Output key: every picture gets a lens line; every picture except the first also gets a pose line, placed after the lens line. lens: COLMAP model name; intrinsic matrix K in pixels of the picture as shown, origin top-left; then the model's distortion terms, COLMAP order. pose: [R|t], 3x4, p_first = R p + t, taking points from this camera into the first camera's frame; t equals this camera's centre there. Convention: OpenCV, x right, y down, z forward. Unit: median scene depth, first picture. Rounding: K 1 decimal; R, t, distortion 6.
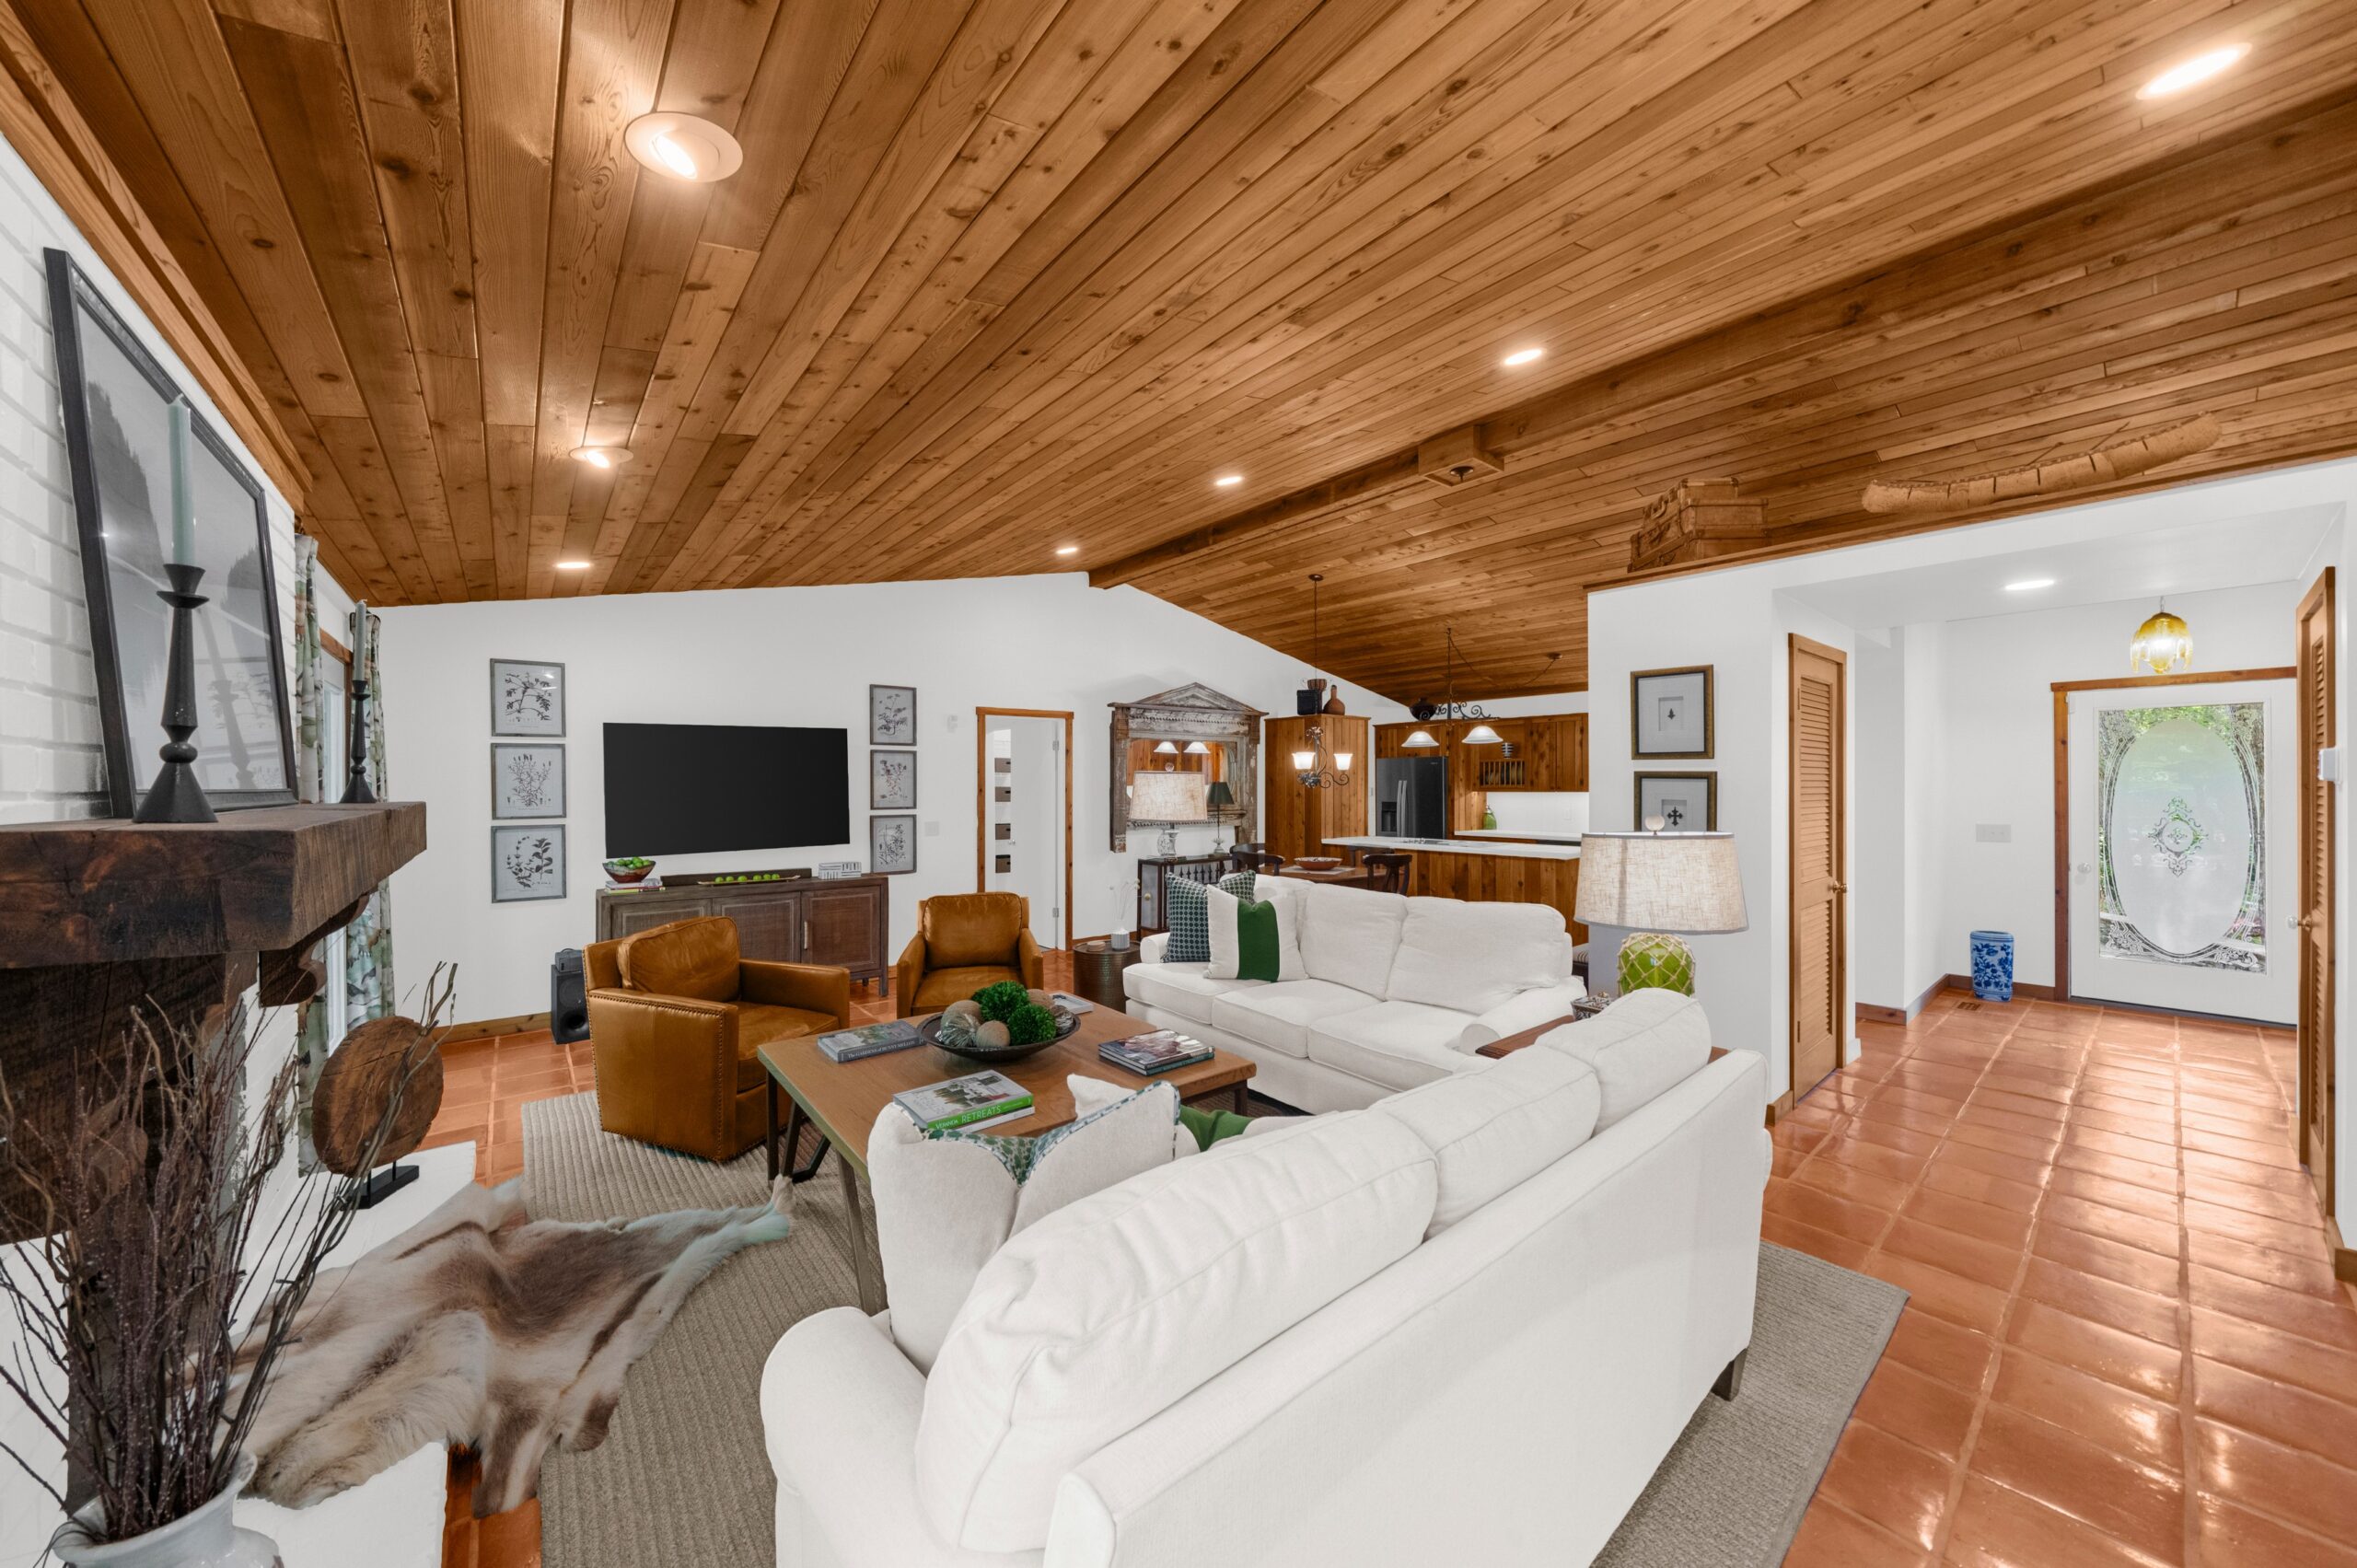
lens RADIAL K [[817.0, 0, 1164.9], [0, 817.0, 787.3], [0, 0, 1]] dist [-0.001479, -0.000048]
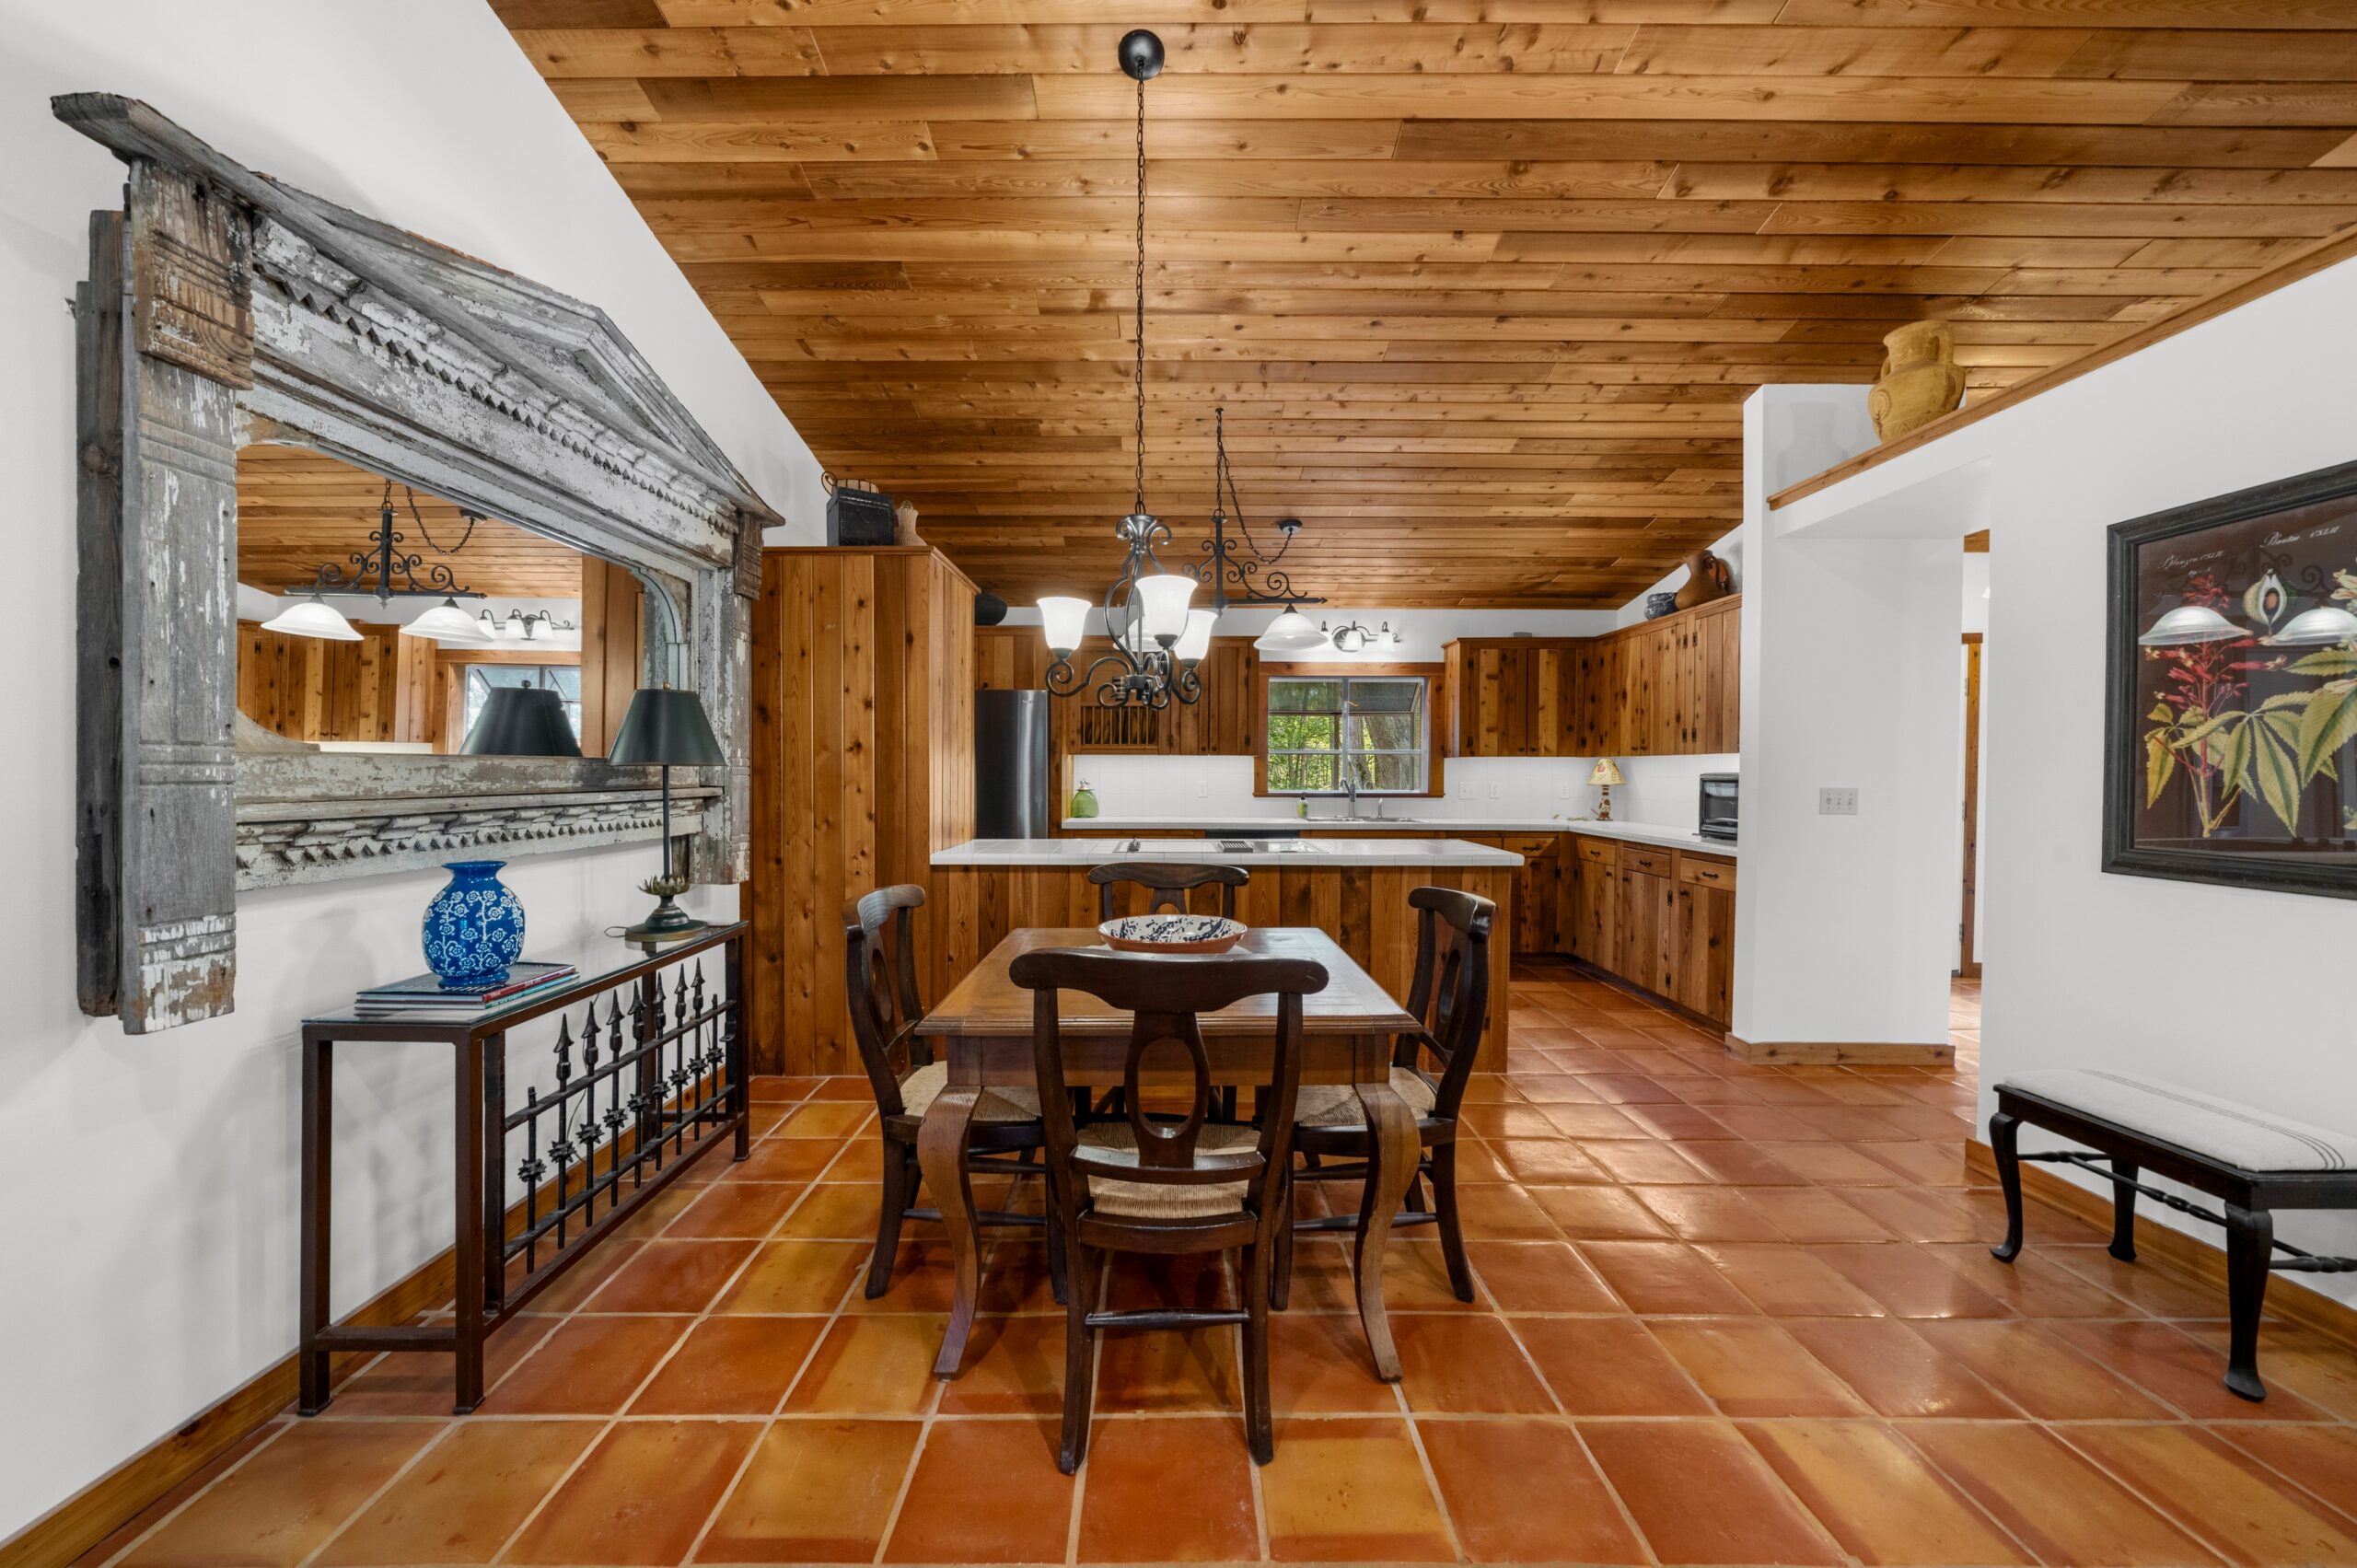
lens RADIAL K [[817.0, 0, 1179.4], [0, 817.0, 782.2], [0, 0, 1]] dist [-0.001479, -0.000048]
pose [[0.623691, -0.002849, 0.781666, -0.068992], [-0.005102, 0.999957, 0.007716, 0.031569], [-0.781655, -0.008800, 0.623649, 0.869459]]
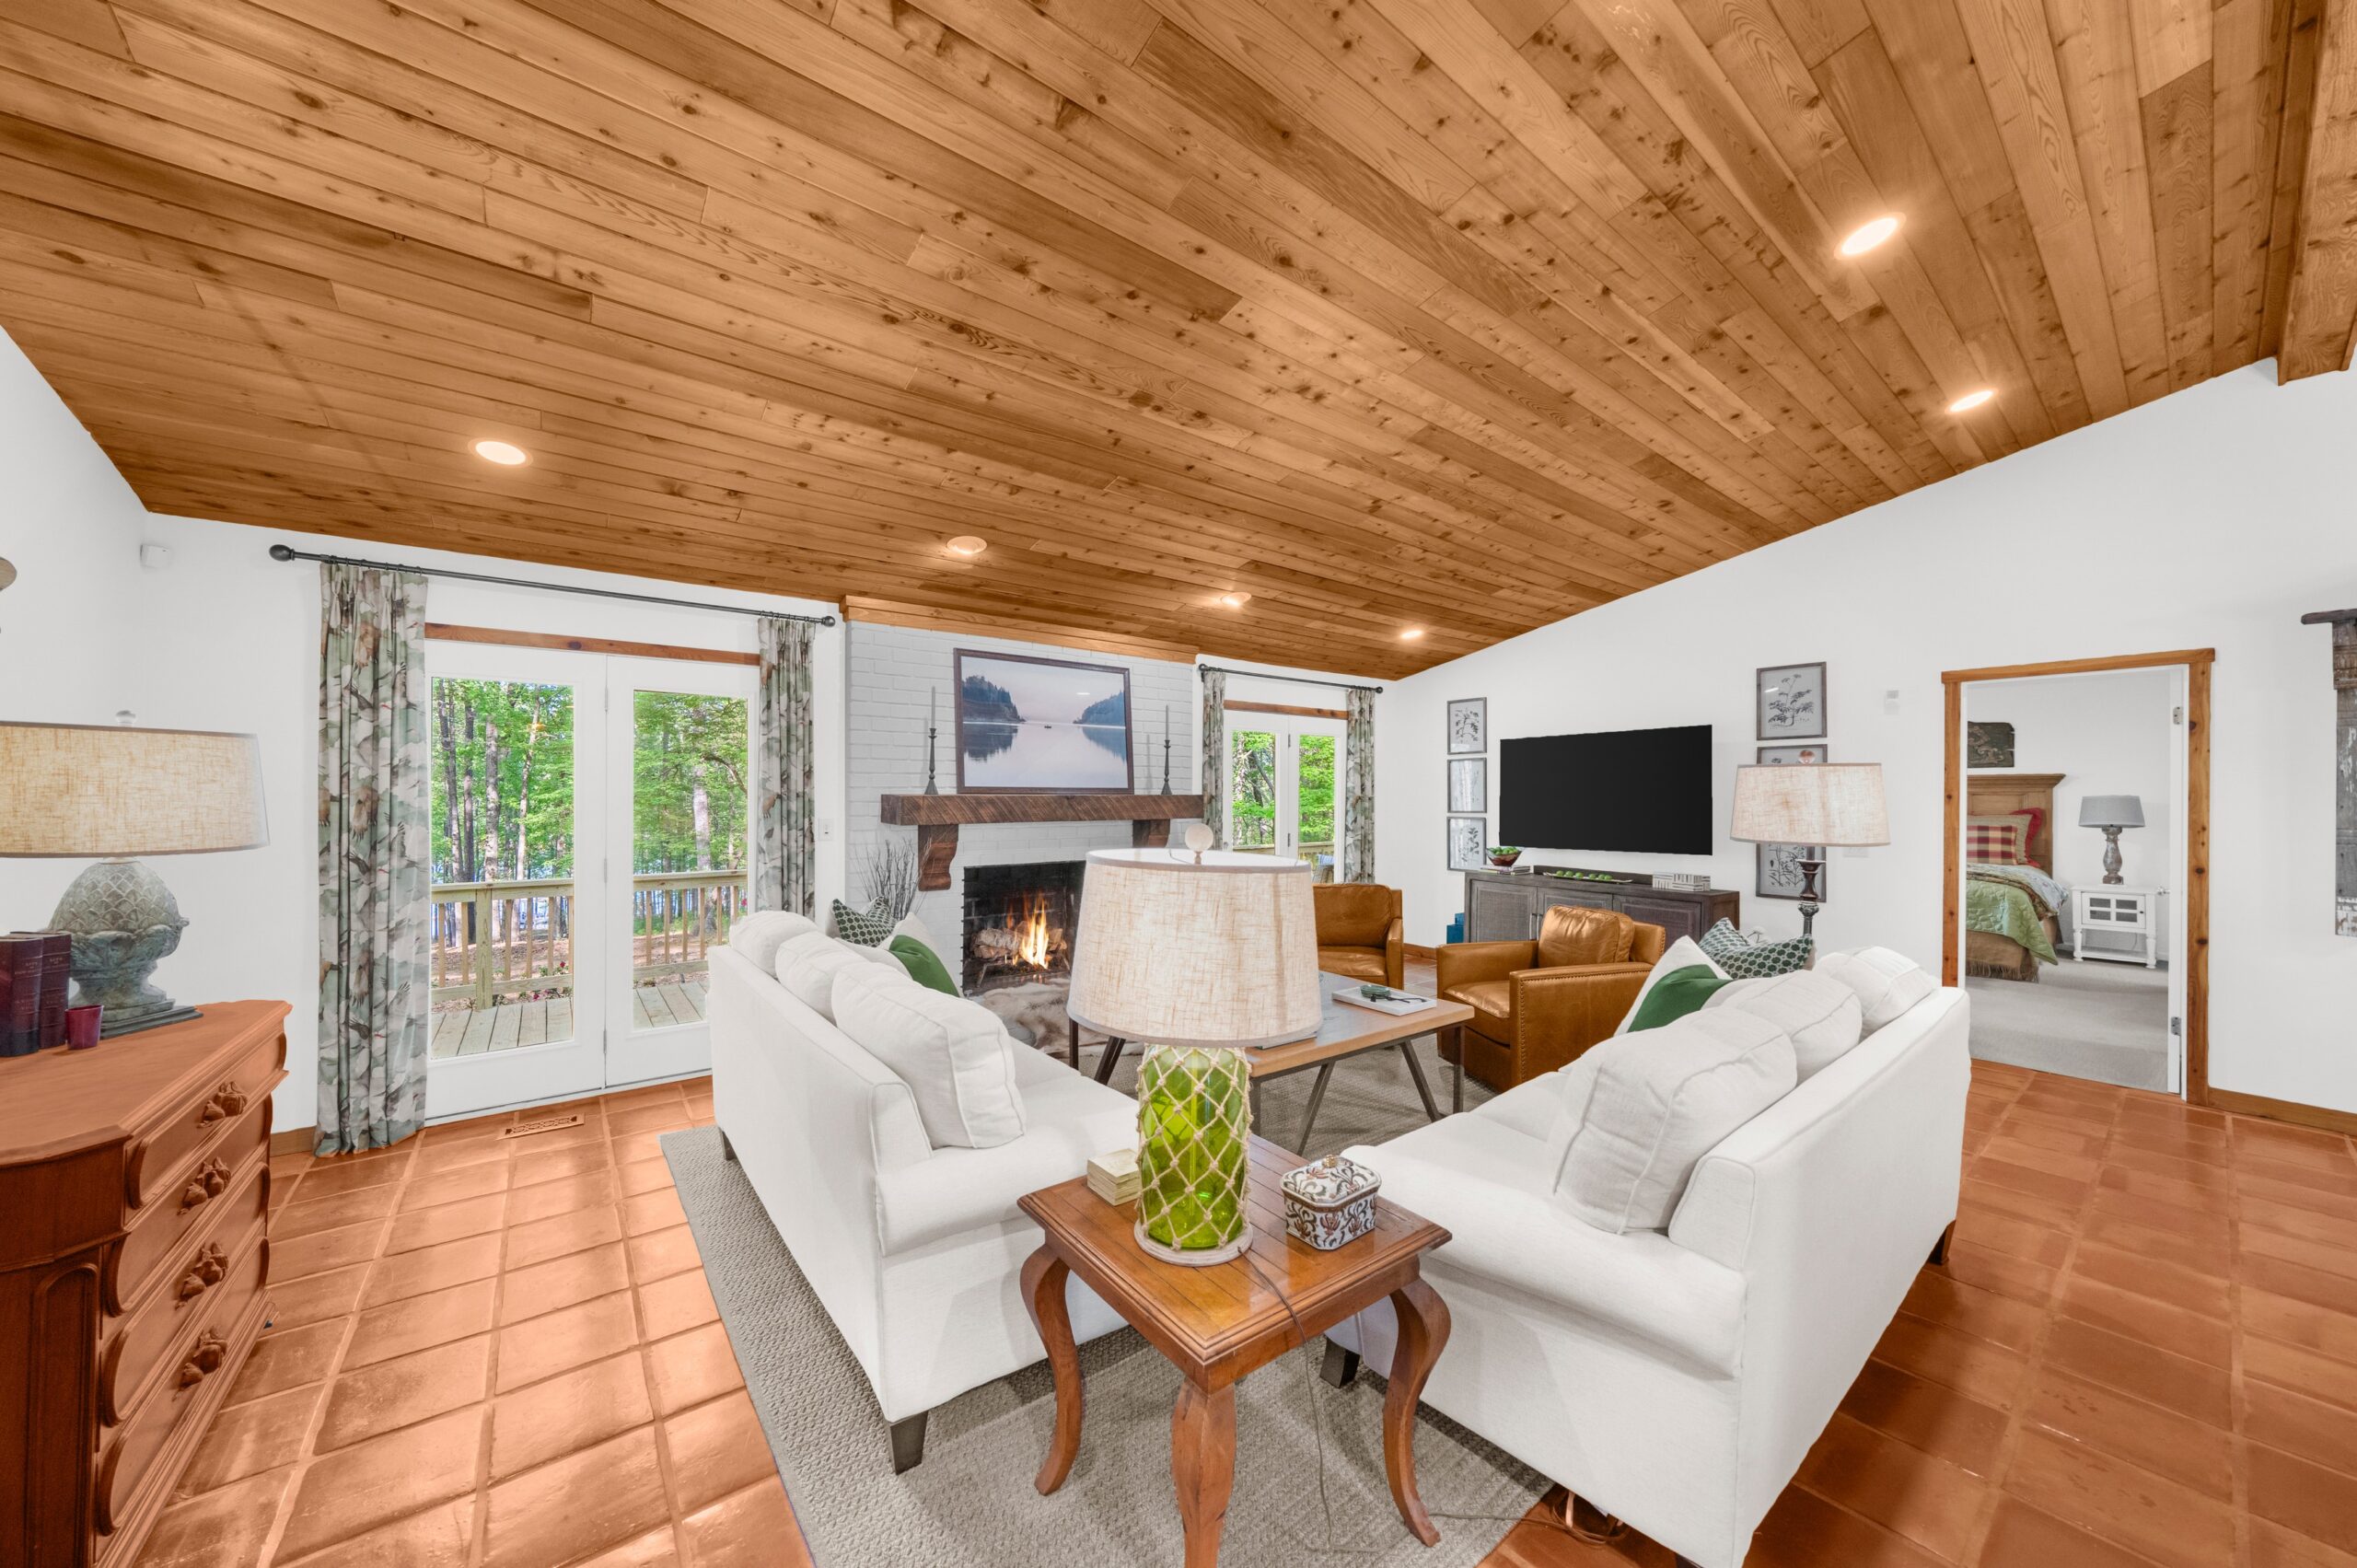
lens RADIAL K [[817.0, 0, 1167.6], [0, 817.0, 789.6], [0, 0, 1]] dist [-0.001479, -0.000048]
pose [[-0.011851, 0.000594, -0.999930, 0.472500], [-0.005000, 0.999987, 0.000653, 0.000659], [0.999917, 0.005008, -0.011847, 0.390354]]
